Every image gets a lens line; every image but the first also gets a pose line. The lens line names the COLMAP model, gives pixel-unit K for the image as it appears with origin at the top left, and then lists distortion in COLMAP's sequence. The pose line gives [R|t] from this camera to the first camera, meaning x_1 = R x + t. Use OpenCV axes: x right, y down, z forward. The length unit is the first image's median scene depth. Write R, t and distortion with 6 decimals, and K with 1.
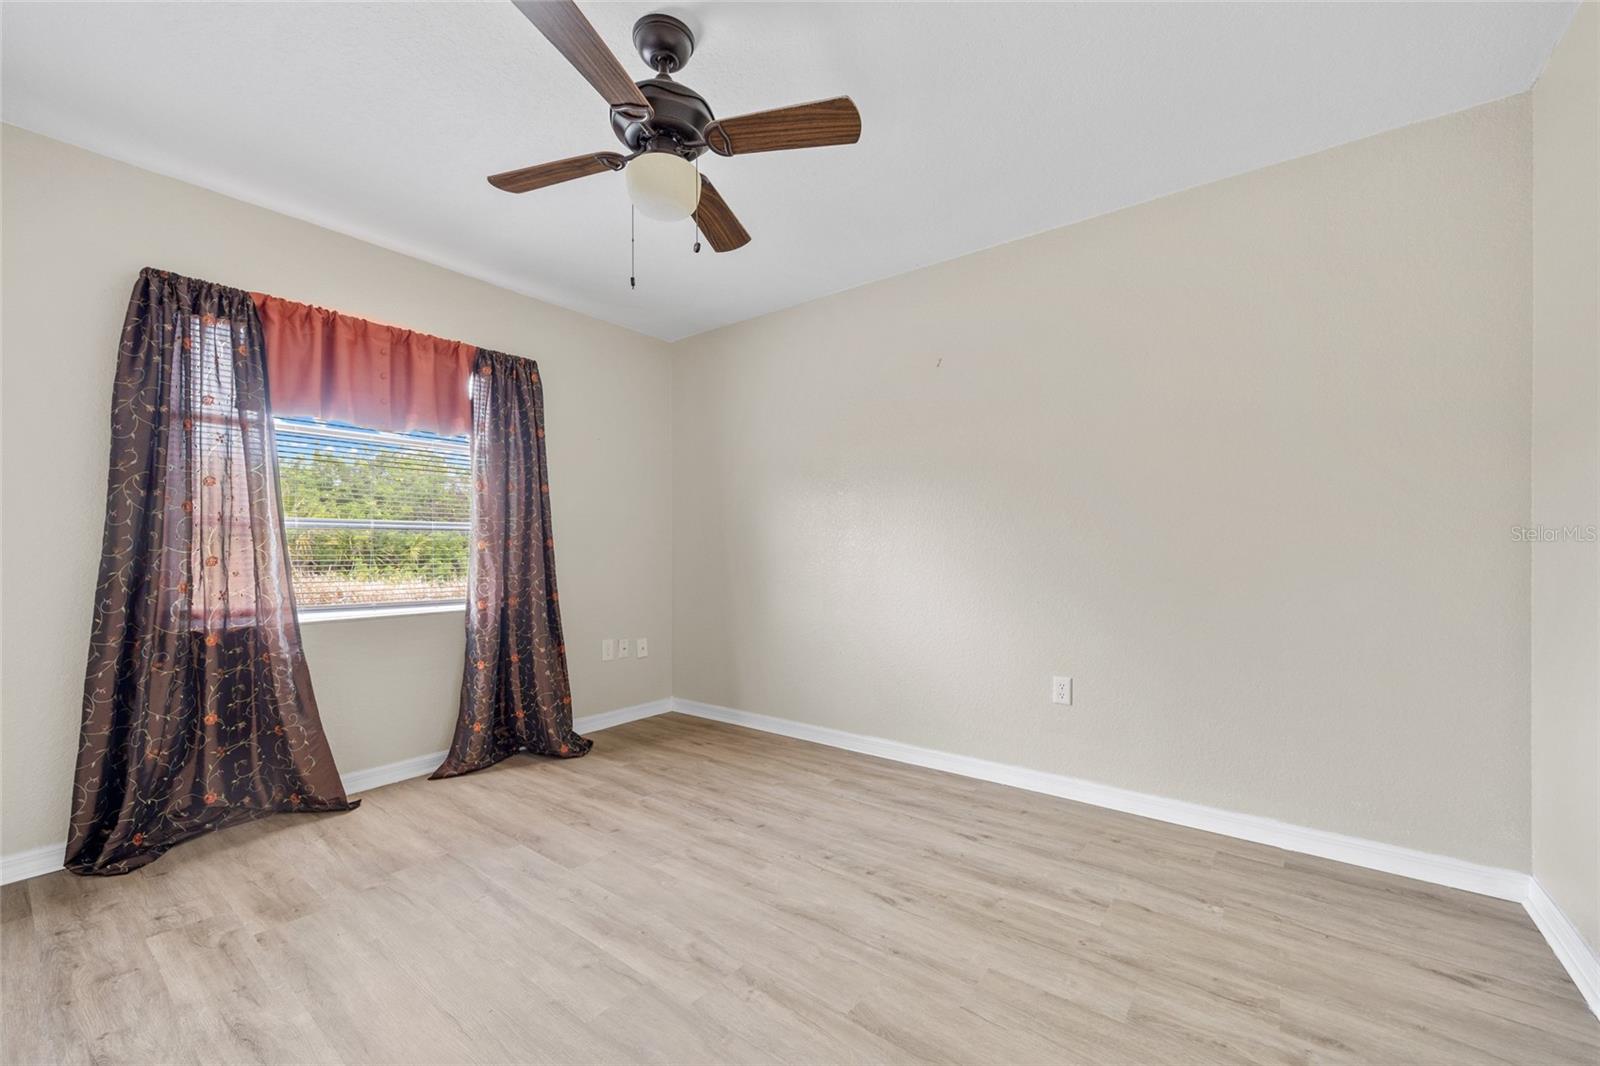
lens RADIAL K [[643.3, 0, 792.6], [0, 643.3, 548.6], [0, 0, 1]] dist [-0.001933, 0.000364]
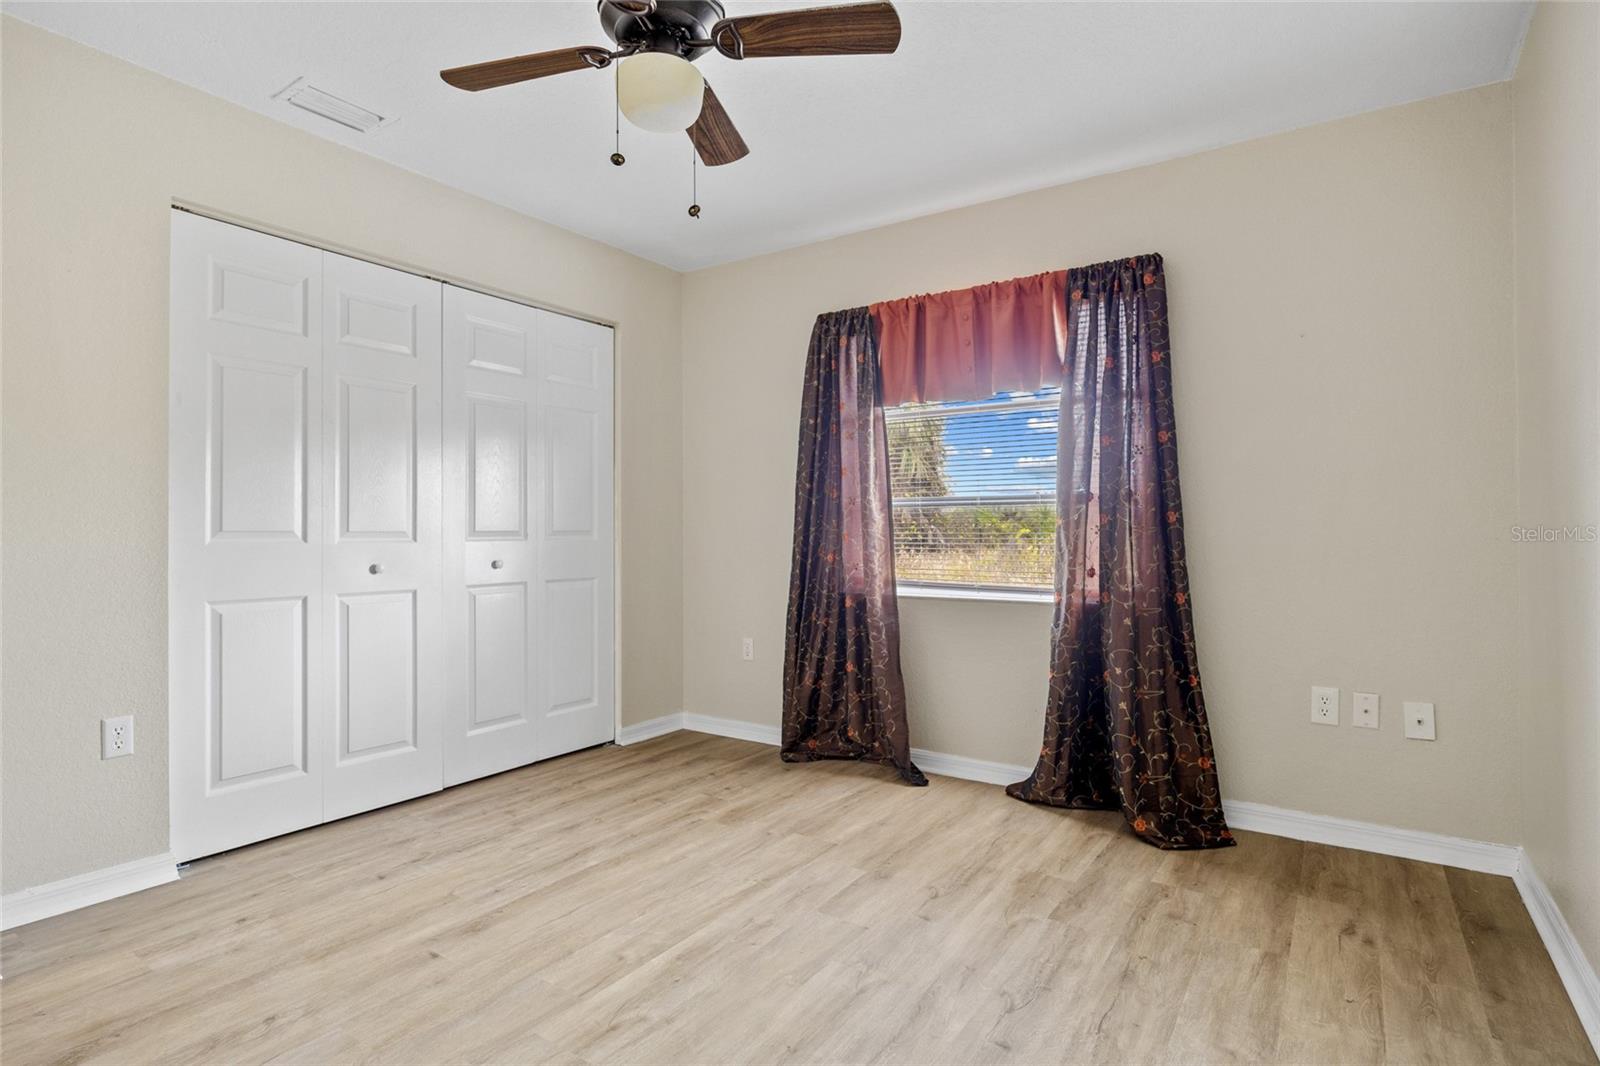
lens RADIAL K [[800.2, 0, 796.2], [0, 800.2, 523.3], [0, 0, 1]] dist [-0.007485, -0.000635]
pose [[0.073234, -0.007508, -0.997287, 0.559932], [0.003339, 0.999968, -0.007283, 0.003446], [0.997309, -0.002796, 0.073256, 0.731612]]
